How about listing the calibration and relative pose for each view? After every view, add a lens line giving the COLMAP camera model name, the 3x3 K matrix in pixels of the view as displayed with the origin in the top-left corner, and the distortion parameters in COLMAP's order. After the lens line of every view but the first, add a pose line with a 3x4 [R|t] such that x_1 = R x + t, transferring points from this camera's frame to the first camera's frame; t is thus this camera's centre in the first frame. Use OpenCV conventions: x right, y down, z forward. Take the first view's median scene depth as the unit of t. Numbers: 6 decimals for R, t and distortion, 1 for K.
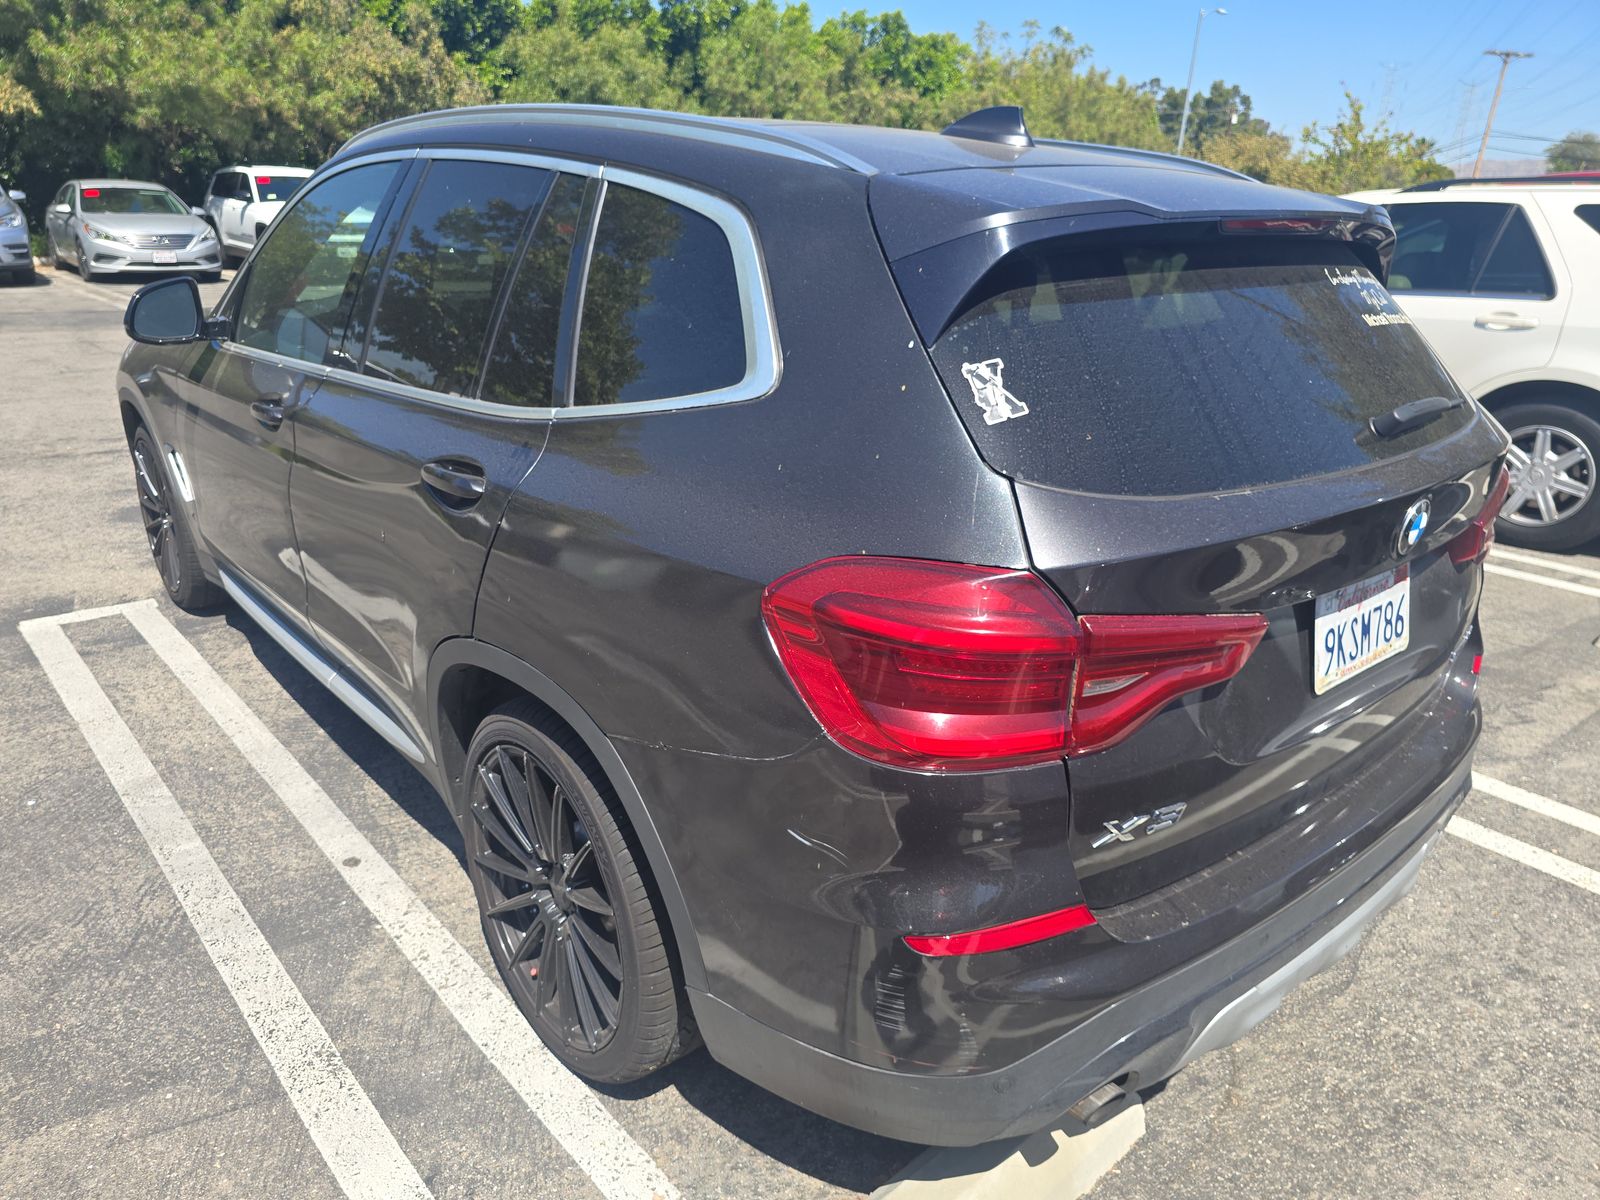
lens RADIAL K [[1120.5, 0, 821.0], [0, 1120.5, 560.1], [0, 0, 1]] dist [0.009785, -0.005933]
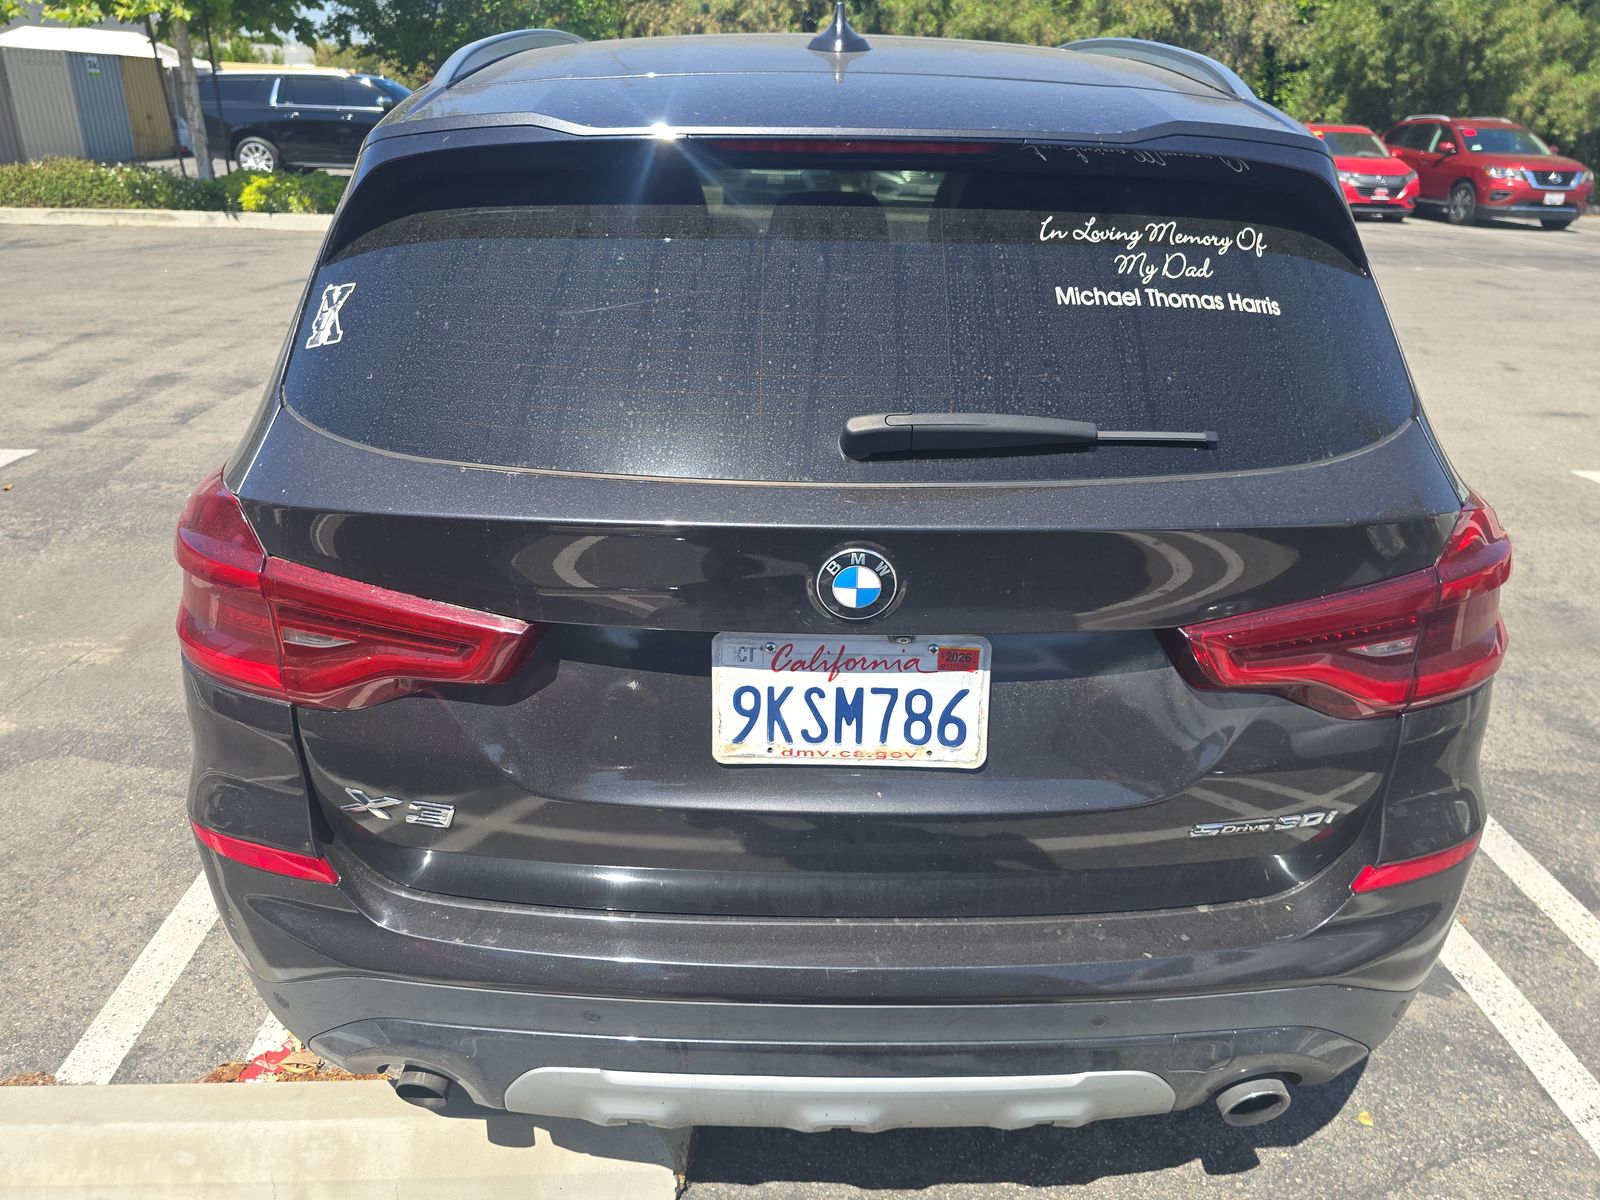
lens RADIAL K [[1145.4, 0, 803.8], [0, 1145.4, 570.2], [0, 0, 1]] dist [0.001623, -0.002961]
pose [[0.753002, 0.233967, -0.615018, 0.088922], [-0.202054, 0.971711, 0.122276, -0.011149], [0.626228, 0.032193, 0.778975, 0.039149]]
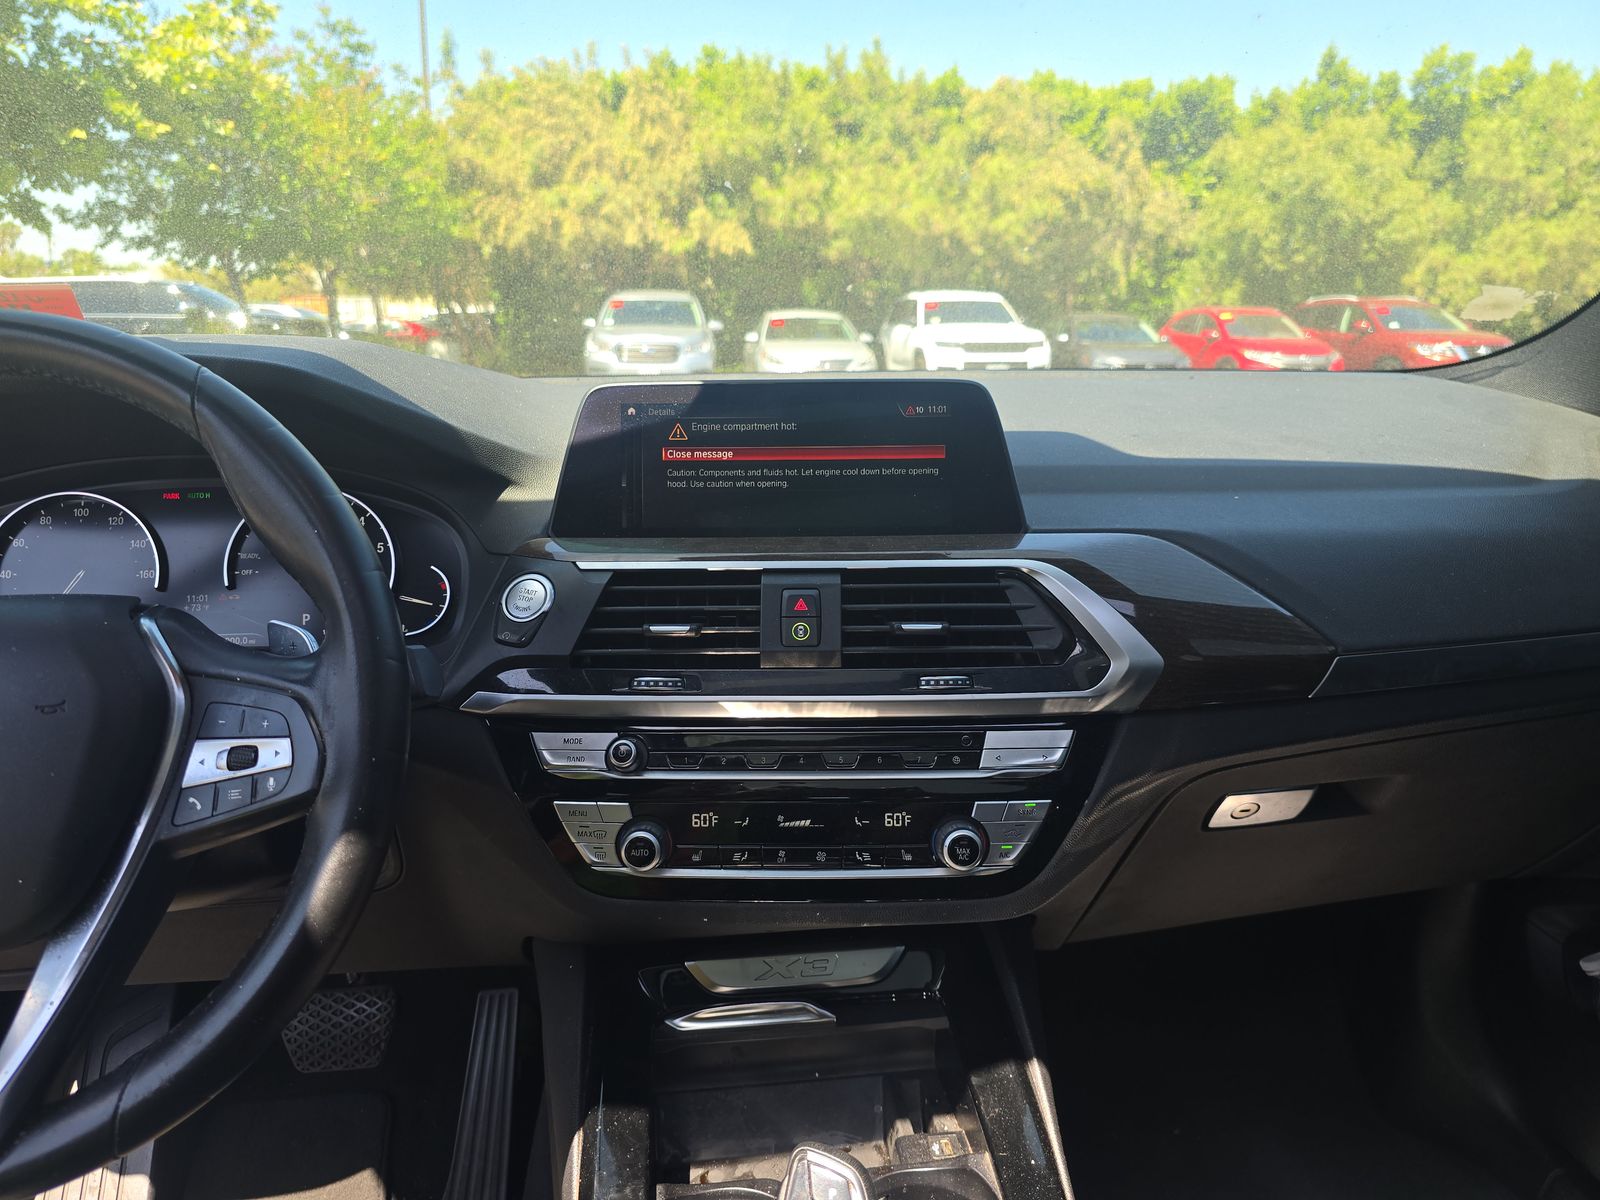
lens RADIAL K [[1120.5, 0, 821.0], [0, 1120.5, 560.1], [0, 0, 1]] dist [0.009785, -0.005933]
pose [[0.828801, 0.085087, -0.553037, -0.021411], [-0.146908, 0.986787, -0.068340, -0.037884], [0.539914, 0.137885, 0.830349, 0.160388]]
